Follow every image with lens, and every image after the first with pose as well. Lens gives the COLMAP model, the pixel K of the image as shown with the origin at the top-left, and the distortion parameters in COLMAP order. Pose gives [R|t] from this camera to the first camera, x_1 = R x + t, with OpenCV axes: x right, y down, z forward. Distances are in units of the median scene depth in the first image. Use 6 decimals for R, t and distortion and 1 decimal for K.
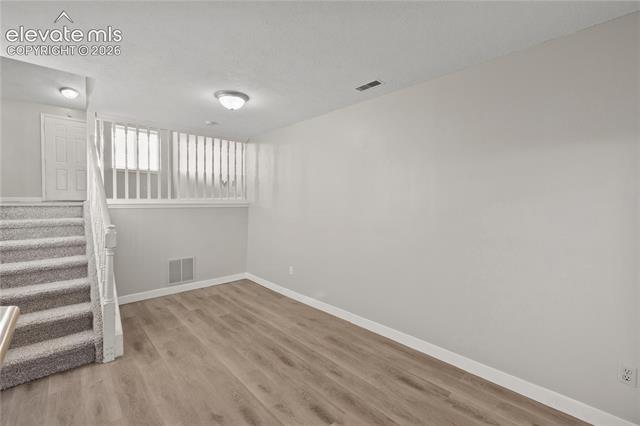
lens RADIAL K [[272.4, 0, 311.5], [0, 272.4, 208.5], [0, 0, 1]] dist [0.000109, 0.000038]
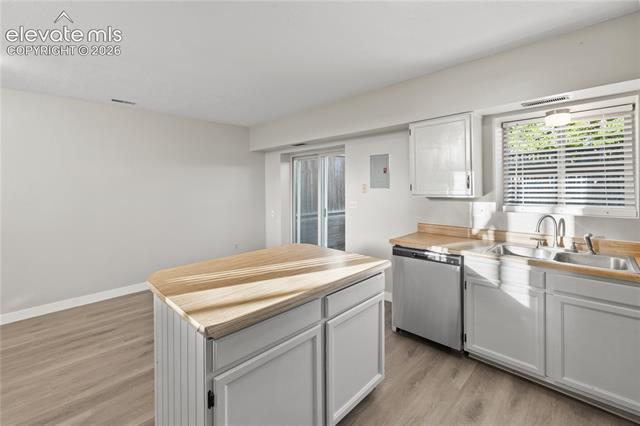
lens RADIAL K [[278.8, 0, 318.4], [0, 278.8, 186.3], [0, 0, 1]] dist [-0.000727, -0.000350]
pose [[-0.031889, -0.000715, 0.999491, -1.023684], [0.038504, 0.999257, 0.001943, -0.009077], [-0.998750, 0.038546, -0.031837, 0.102827]]
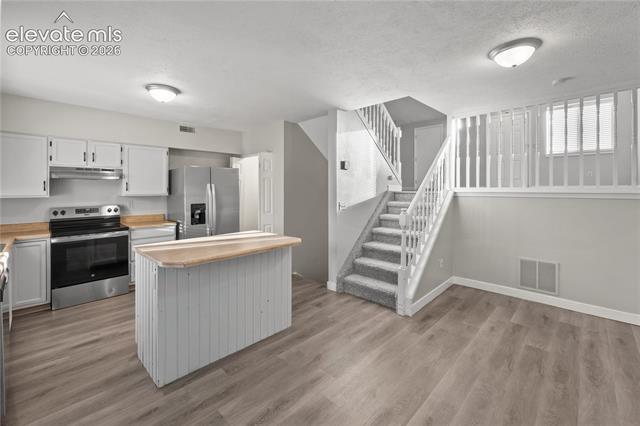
lens RADIAL K [[275.8, 0, 317.8], [0, 275.8, 190.9], [0, 0, 1]] dist [-0.000269, -0.000018]
pose [[0.052367, 0.005297, -0.998614, 0.420979], [-0.025718, 0.999661, 0.003954, -0.012851], [0.998297, 0.025475, 0.052485, 0.421682]]
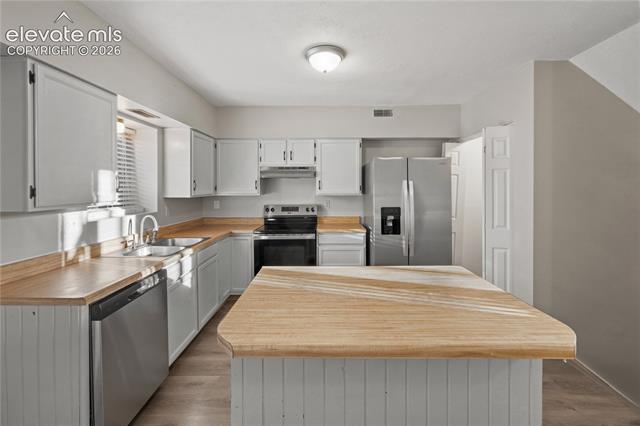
lens RADIAL K [[278.8, 0, 318.4], [0, 278.8, 186.3], [0, 0, 1]] dist [-0.000727, -0.000350]
pose [[-0.688400, -0.002687, -0.725327, -0.054592], [-0.017338, 0.999768, 0.012752, -0.014775], [0.725124, 0.021354, -0.688287, 0.420716]]
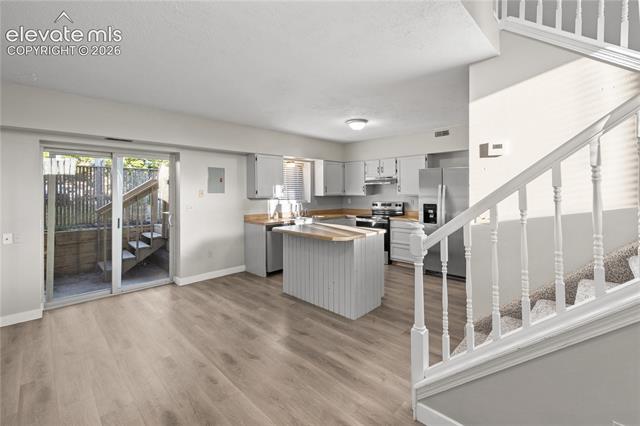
lens RADIAL K [[280.7, 0, 321.5], [0, 280.7, 191.9], [0, 0, 1]] dist [-0.000931, -0.000026]
pose [[-0.998816, 0.006234, -0.048241, -0.362594], [0.004886, 0.999595, 0.028027, -0.037533], [0.048397, 0.027758, -0.998442, 1.388540]]
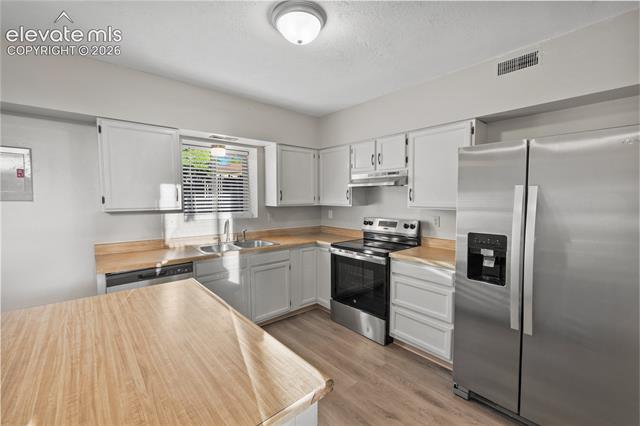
lens RADIAL K [[270.1, 0, 319.2], [0, 270.1, 210.2], [0, 0, 1]] dist [0.001678, 0.000104]
pose [[-0.999399, -0.004319, 0.034381, -0.688174], [-0.001782, 0.997295, 0.073481, -0.018680], [-0.034606, 0.073375, -0.996704, 0.474772]]
